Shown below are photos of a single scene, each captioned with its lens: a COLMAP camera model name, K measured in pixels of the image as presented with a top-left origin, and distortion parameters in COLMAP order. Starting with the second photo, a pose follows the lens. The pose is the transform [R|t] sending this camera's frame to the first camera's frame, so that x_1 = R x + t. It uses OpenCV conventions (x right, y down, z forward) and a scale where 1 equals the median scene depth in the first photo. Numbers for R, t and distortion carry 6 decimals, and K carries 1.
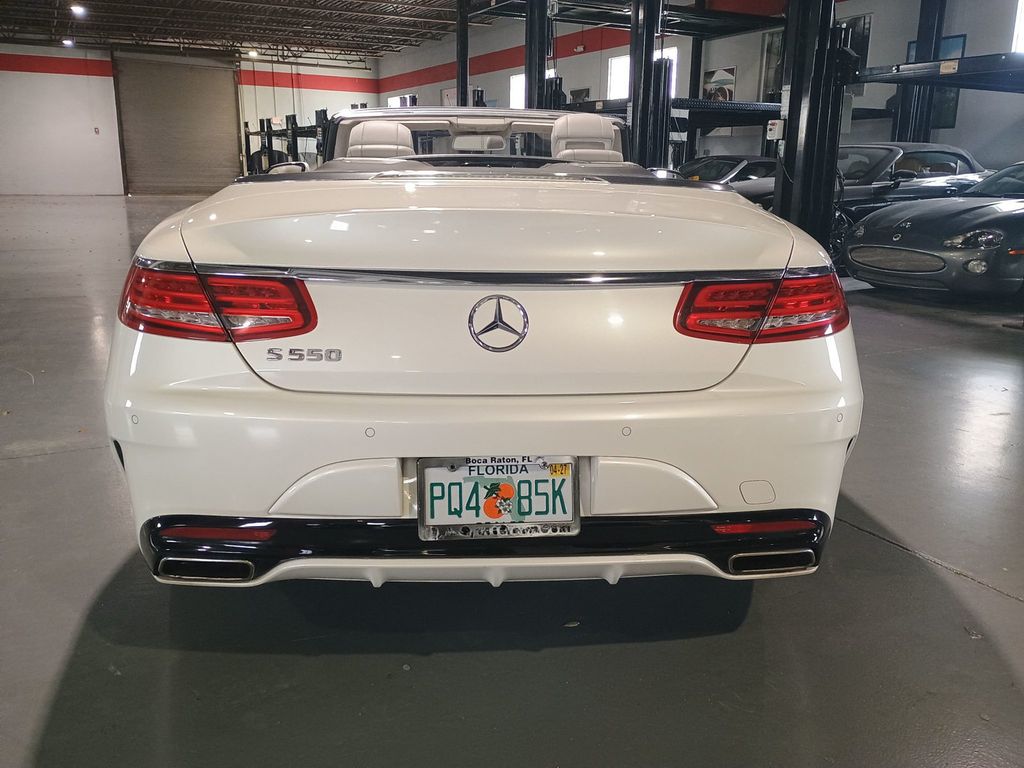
lens RADIAL K [[880.2, 0, 517.6], [0, 880.2, 380.4], [0, 0, 1]] dist [0.045259, -0.012795]
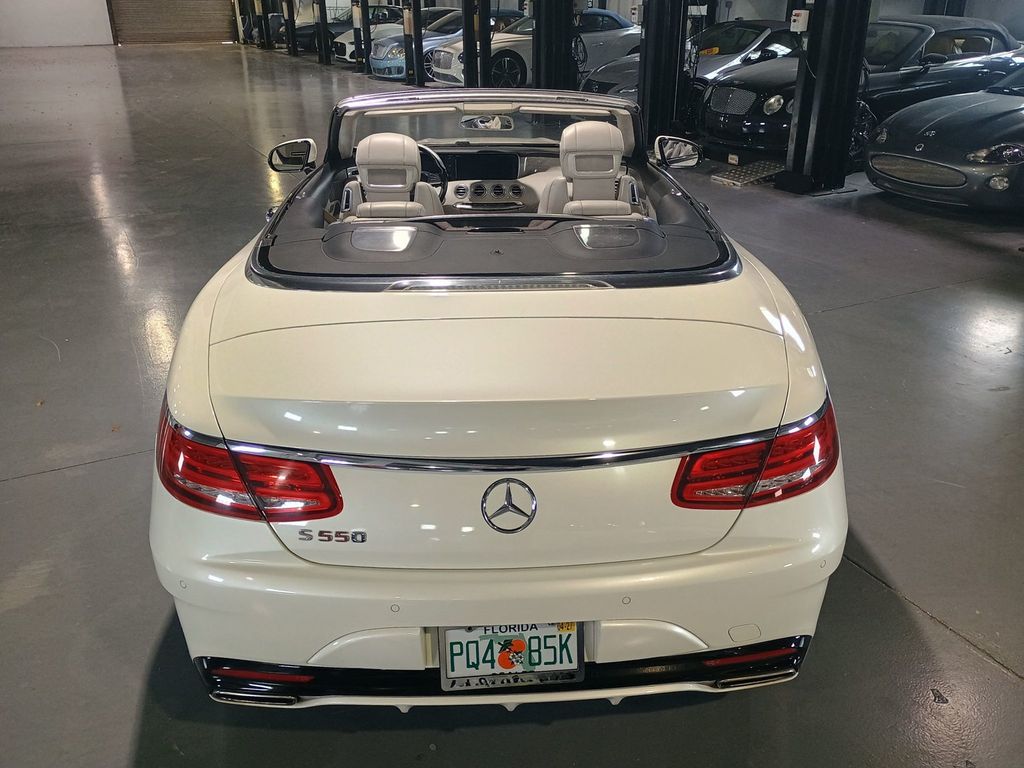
lens RADIAL K [[886.2, 0, 517.0], [0, 886.2, 383.5], [0, 0, 1]] dist [0.034521, -0.010161]
pose [[0.999819, -0.010200, -0.016051, 0.007075], [0.012952, 0.983210, 0.182015, -0.405532], [0.013925, -0.182190, 0.983165, -0.047361]]
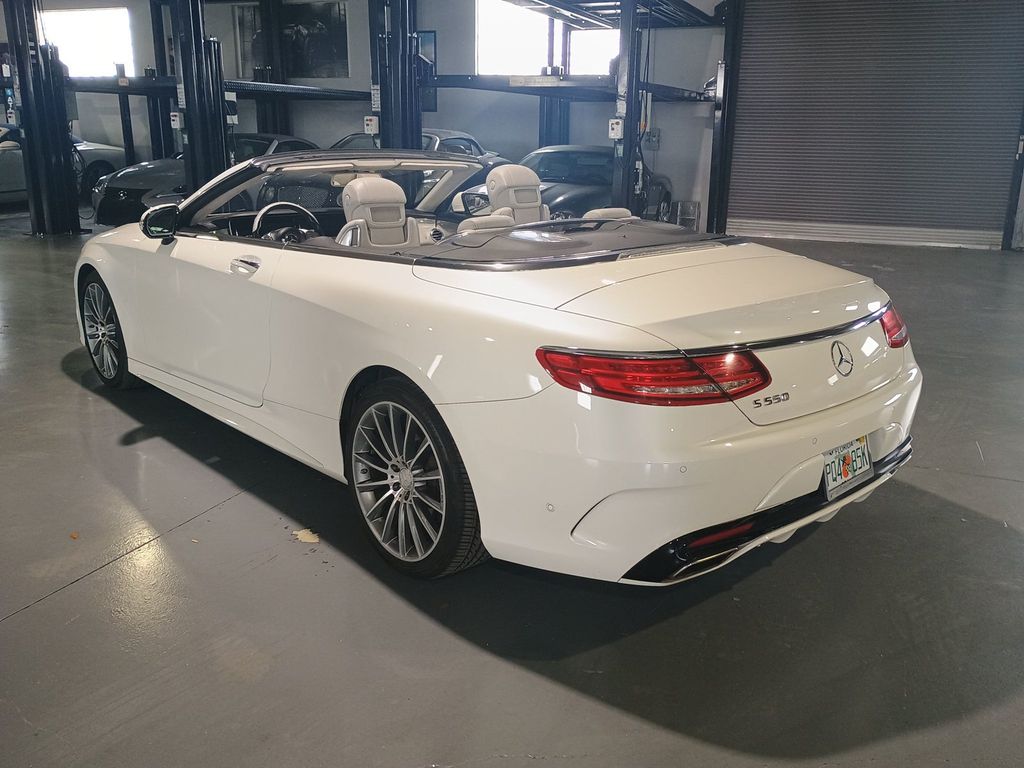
lens RADIAL K [[886.2, 0, 517.0], [0, 886.2, 383.5], [0, 0, 1]] dist [0.034521, -0.010161]
pose [[0.782043, -0.174920, 0.598173, -1.445845], [0.142515, 0.984566, 0.101588, -0.266069], [-0.606711, 0.005803, 0.794901, 0.063142]]
